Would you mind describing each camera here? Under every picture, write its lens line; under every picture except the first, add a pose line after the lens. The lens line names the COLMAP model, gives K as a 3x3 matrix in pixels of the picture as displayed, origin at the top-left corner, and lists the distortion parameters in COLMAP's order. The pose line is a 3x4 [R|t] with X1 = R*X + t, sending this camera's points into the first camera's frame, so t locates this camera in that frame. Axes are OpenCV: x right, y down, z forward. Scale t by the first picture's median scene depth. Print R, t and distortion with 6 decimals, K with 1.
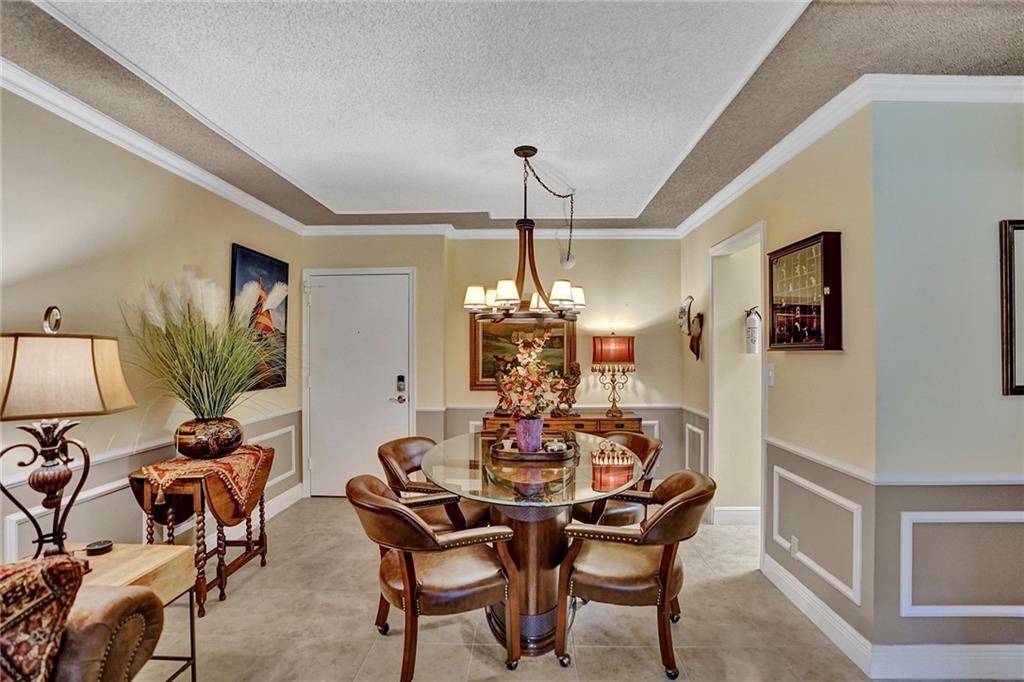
lens RADIAL K [[503.9, 0, 514.5], [0, 503.9, 341.2], [0, 0, 1]] dist [-0.074683, 0.025510]
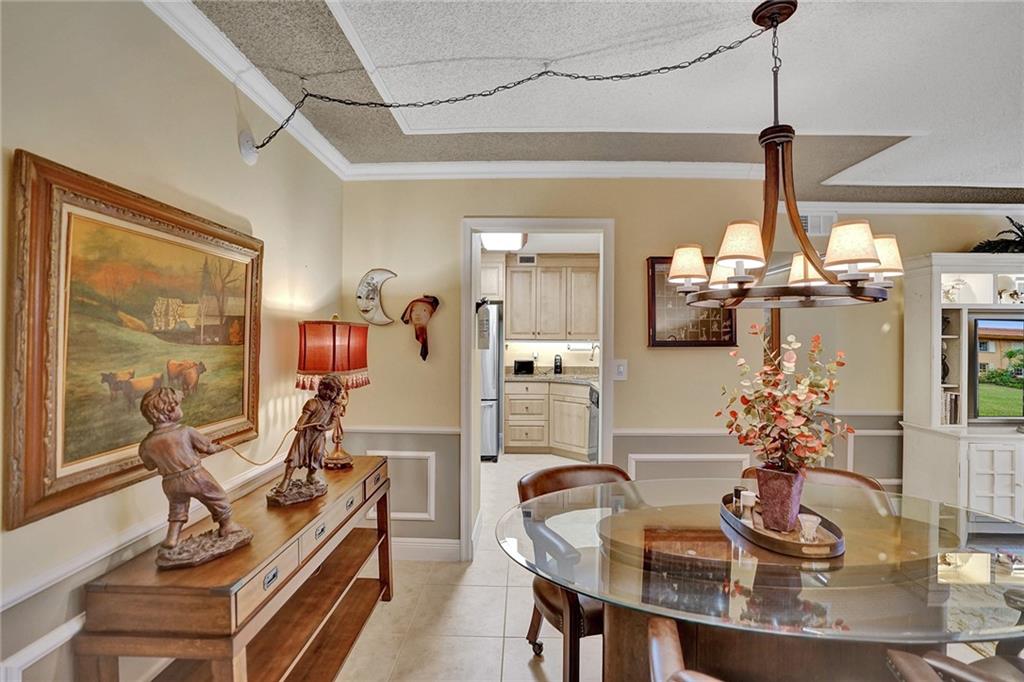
lens RADIAL K [[474.8, 0, 517.2], [0, 474.8, 340.4], [0, 0, 1]] dist [-0.070648, 0.027054]
pose [[-0.003957, -0.000737, 0.999992, -0.491912], [-0.019484, 0.999810, 0.000660, 0.007913], [-0.999802, -0.019482, -0.003970, 1.254755]]
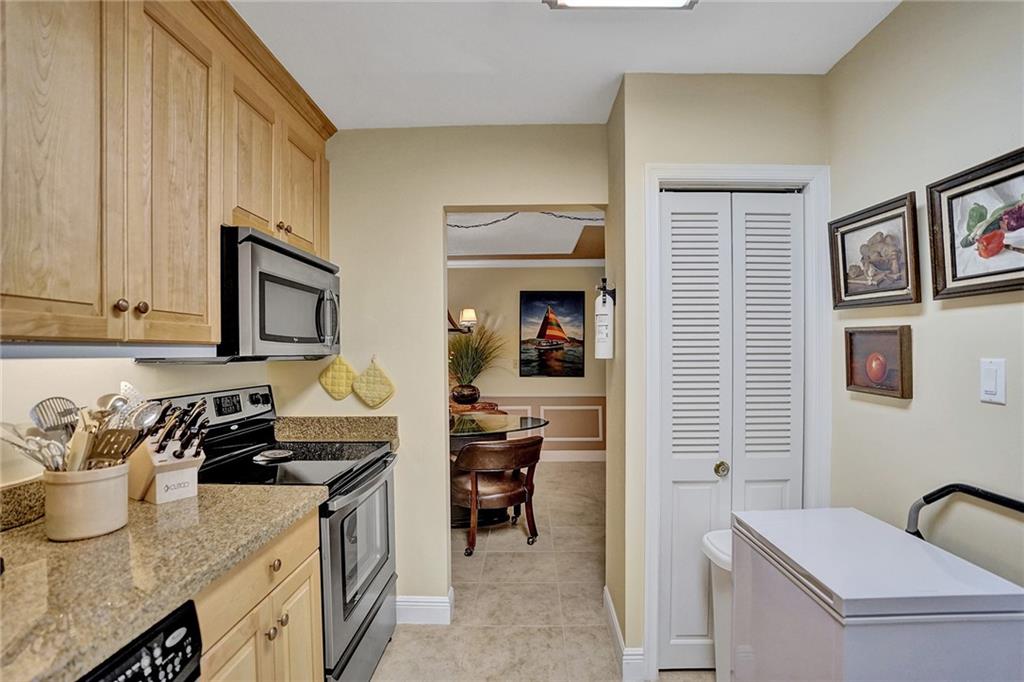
lens RADIAL K [[489.7, 0, 529.9], [0, 489.7, 354.6], [0, 0, 1]] dist [-0.002249, 0.000149]
pose [[0.017828, 0.009108, -0.999800, 1.400430], [0.019827, 0.999759, 0.009462, 0.013135], [0.999644, -0.019992, 0.017643, 1.200336]]
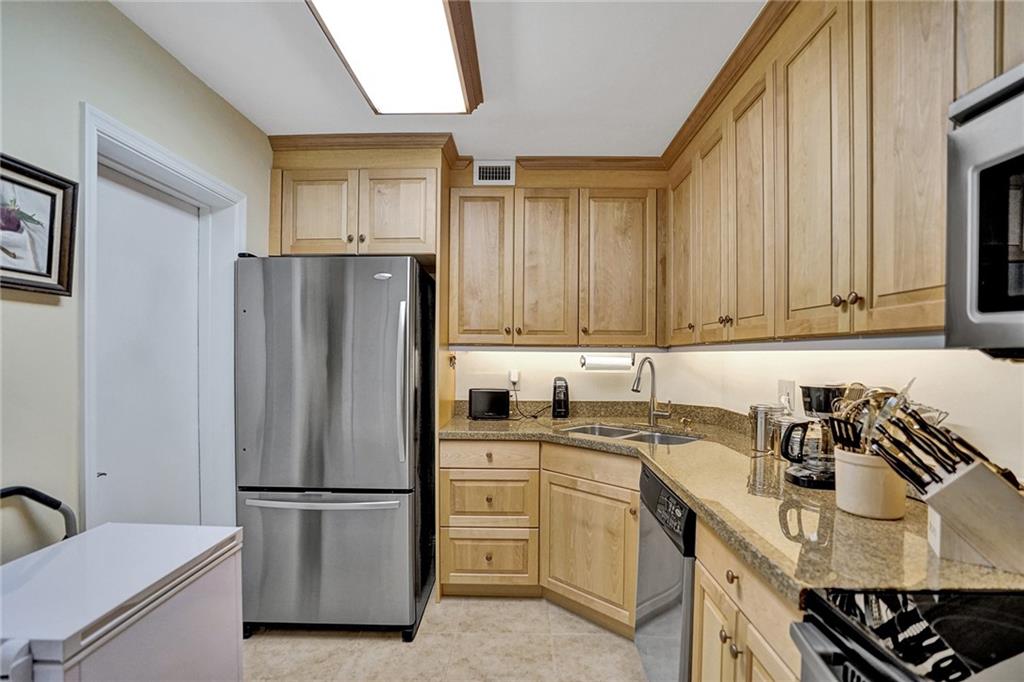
lens RADIAL K [[494.8, 0, 525.1], [0, 494.8, 366.0], [0, 0, 1]] dist [-0.075573, 0.033904]
pose [[-0.011414, -0.024206, 0.999642, 0.571807], [-0.019136, 0.999529, 0.023985, 0.021970], [-0.999752, -0.018855, -0.011872, 1.152465]]
